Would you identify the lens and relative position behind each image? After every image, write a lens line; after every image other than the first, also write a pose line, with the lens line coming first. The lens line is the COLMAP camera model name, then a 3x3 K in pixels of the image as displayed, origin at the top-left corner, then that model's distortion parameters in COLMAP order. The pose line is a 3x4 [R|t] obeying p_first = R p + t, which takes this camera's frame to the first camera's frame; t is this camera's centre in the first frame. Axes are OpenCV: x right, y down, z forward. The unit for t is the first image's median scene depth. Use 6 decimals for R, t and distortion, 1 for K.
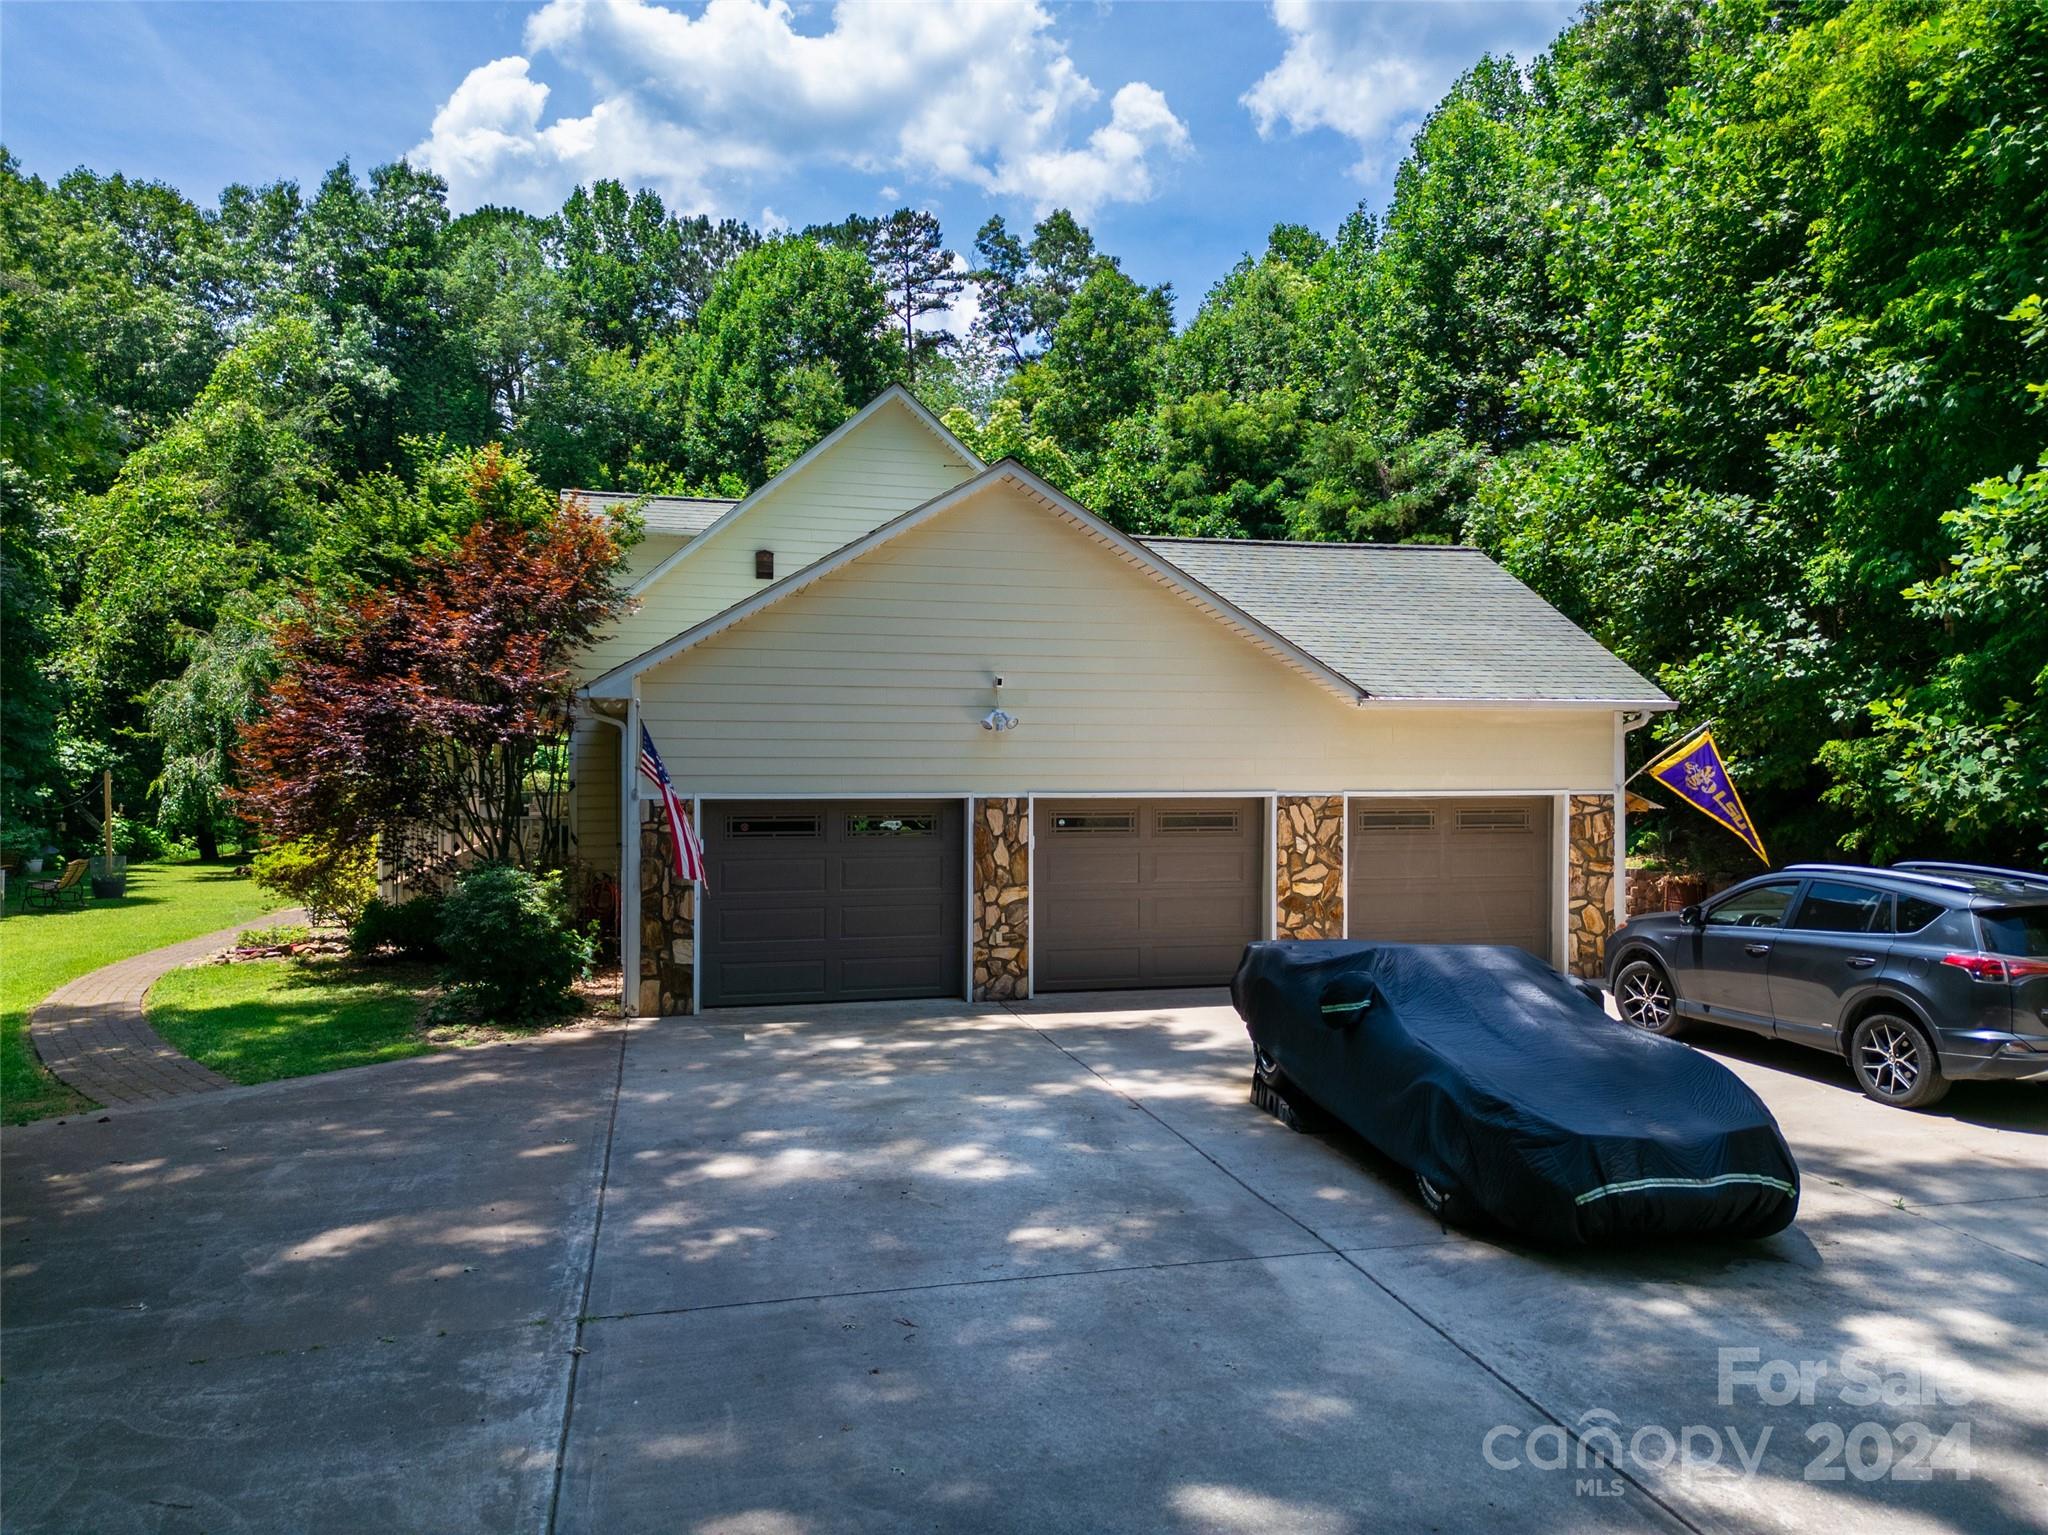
lens RADIAL K [[1464.6, 0, 1046.1], [0, 1464.6, 763.4], [0, 0, 1]] dist [0.038310, -0.003792]
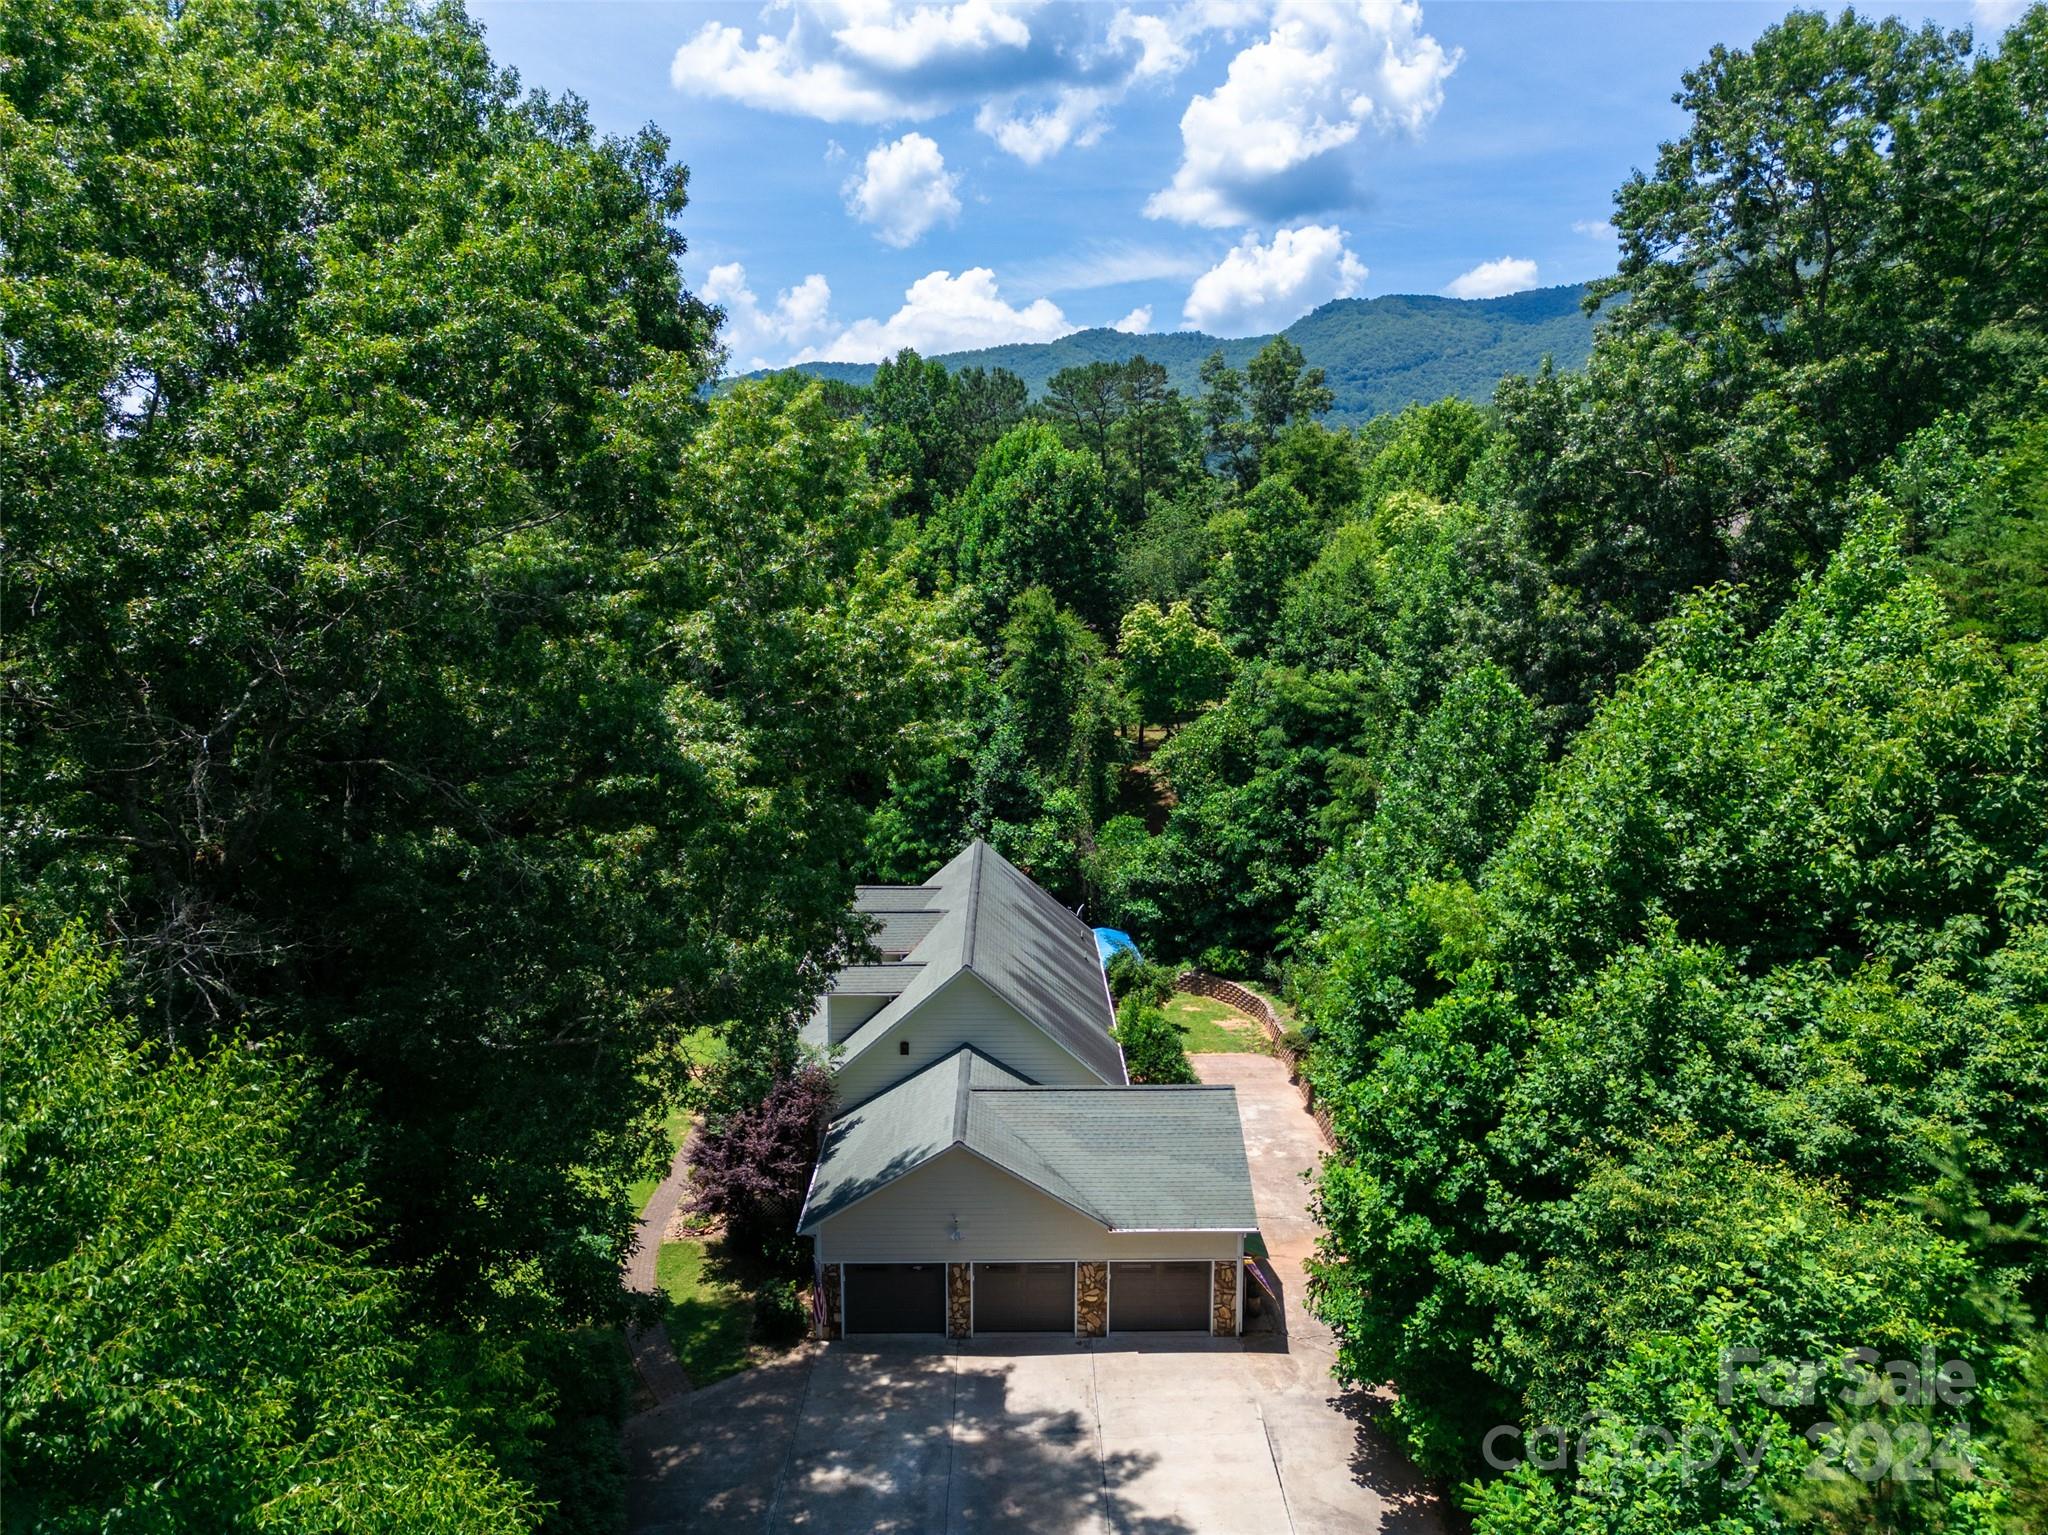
lens RADIAL K [[1405.5, 0, 1024.0], [0, 1405.5, 767.5], [0, 0, 1]] dist [0.006412, 0.003093]
pose [[0.970990, 0.027116, -0.237577, 0.565701], [0.001489, 0.992845, 0.119403, -0.998961], [0.239115, -0.116293, 0.964002, -1.084110]]
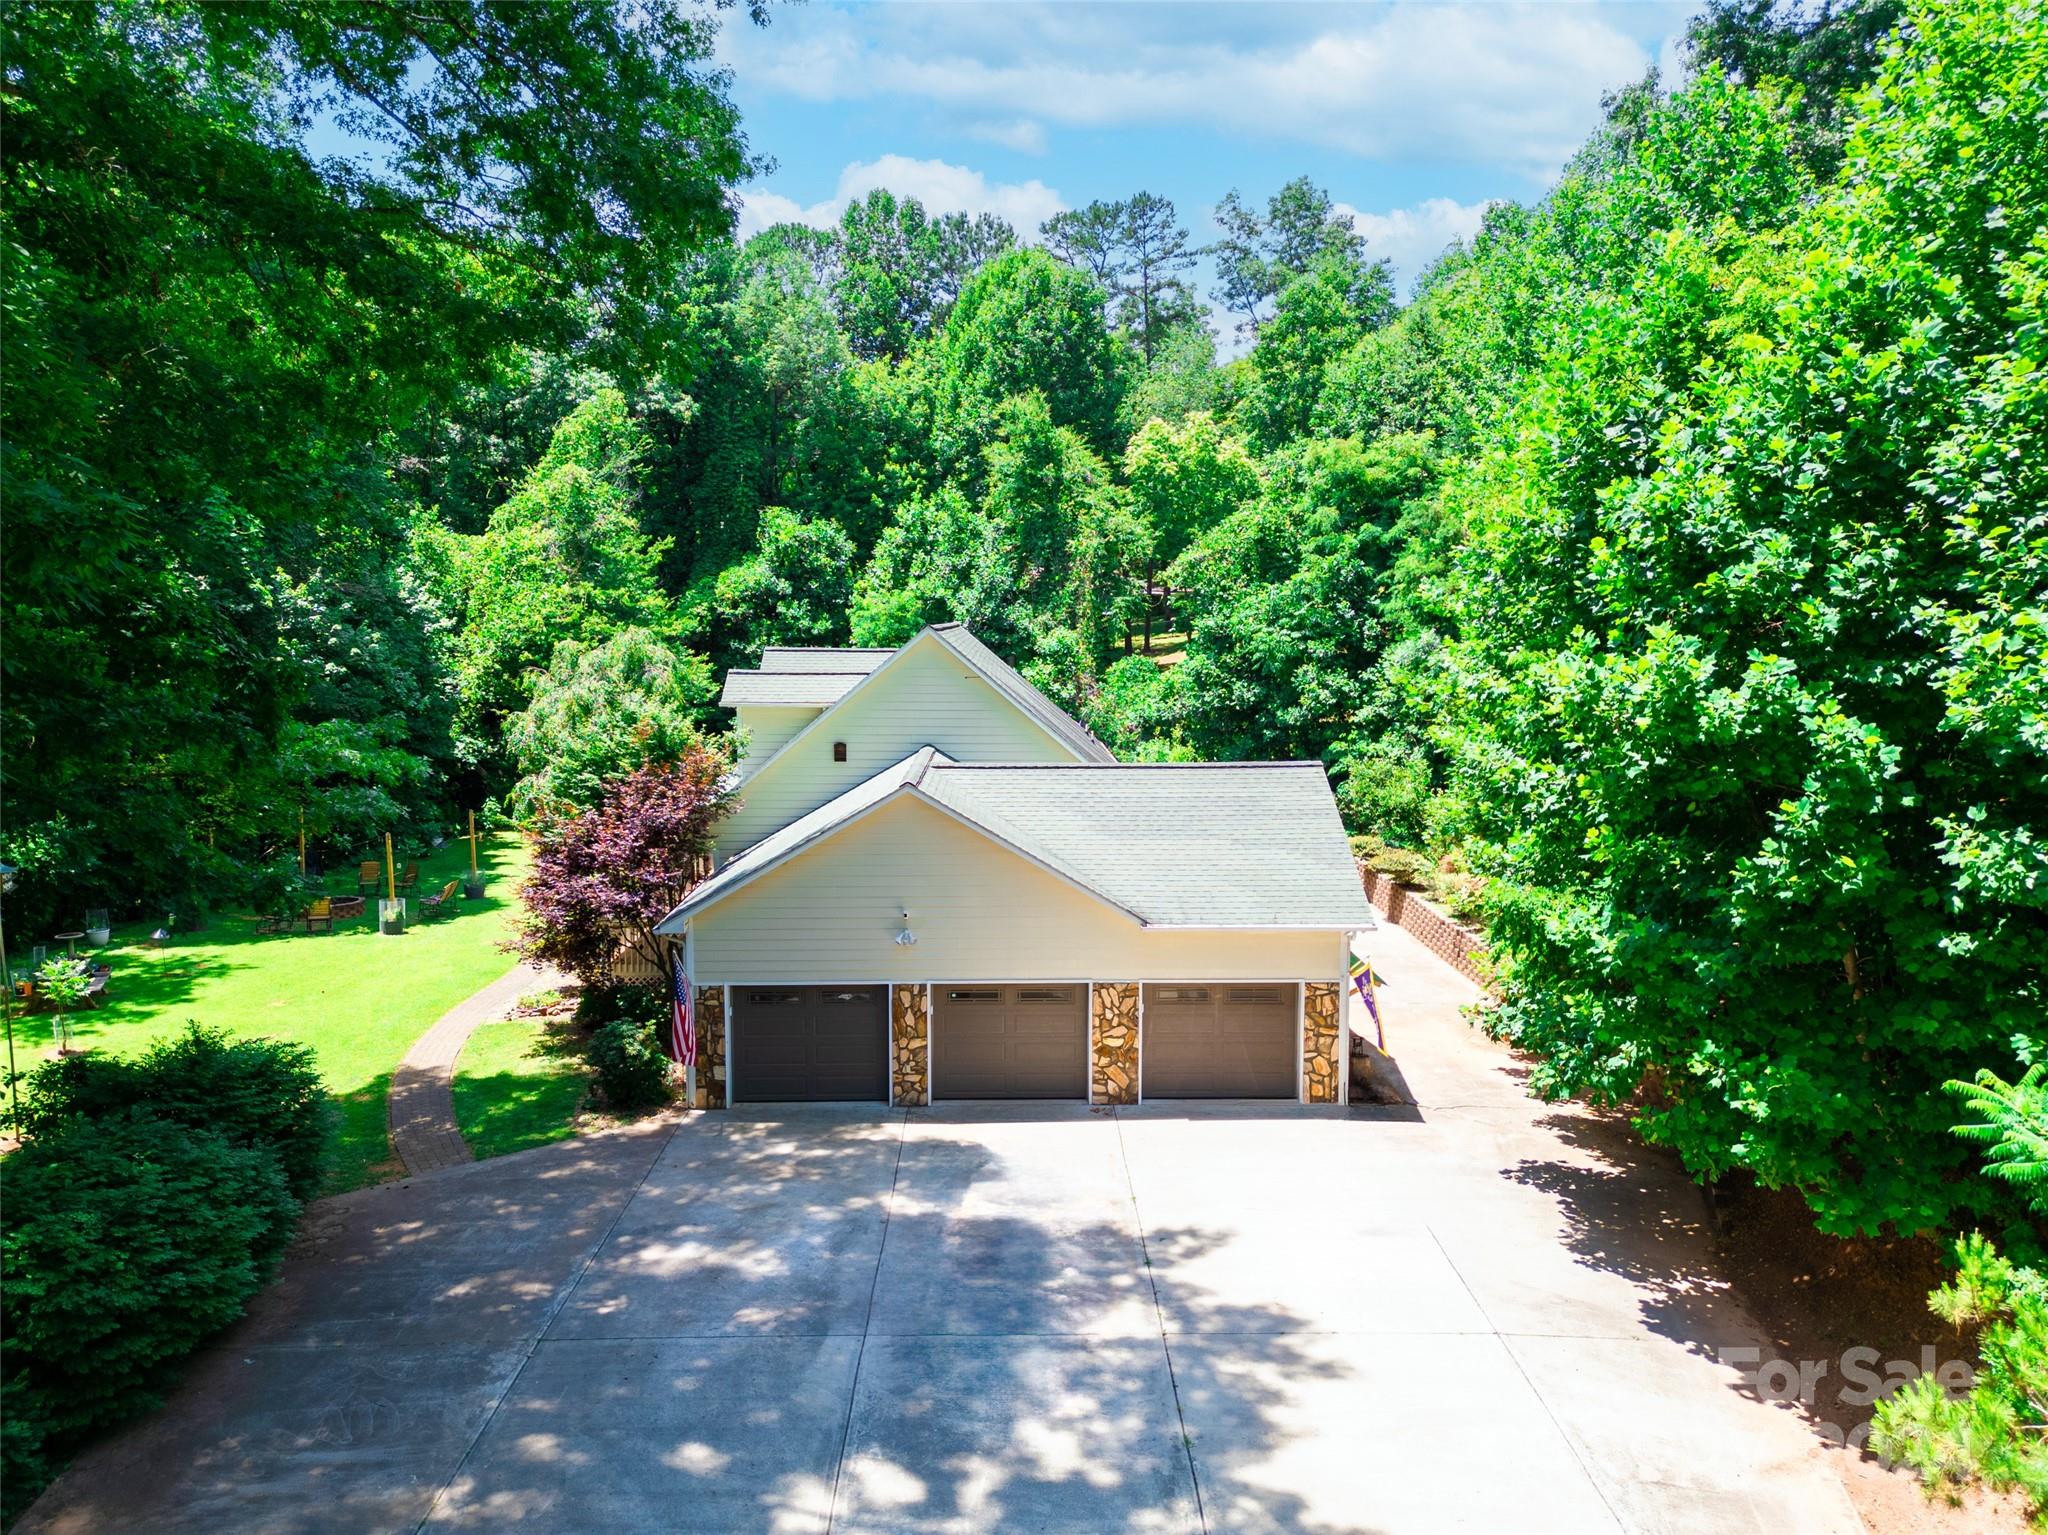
lens RADIAL K [[1441.9, 0, 1025.7], [0, 1441.9, 772.6], [0, 0, 1]] dist [0.073781, -0.075692]
pose [[0.972790, 0.020552, -0.230776, 0.413346], [0.001566, 0.995452, 0.095255, -0.325989], [0.231684, -0.093024, 0.968333, -0.448410]]
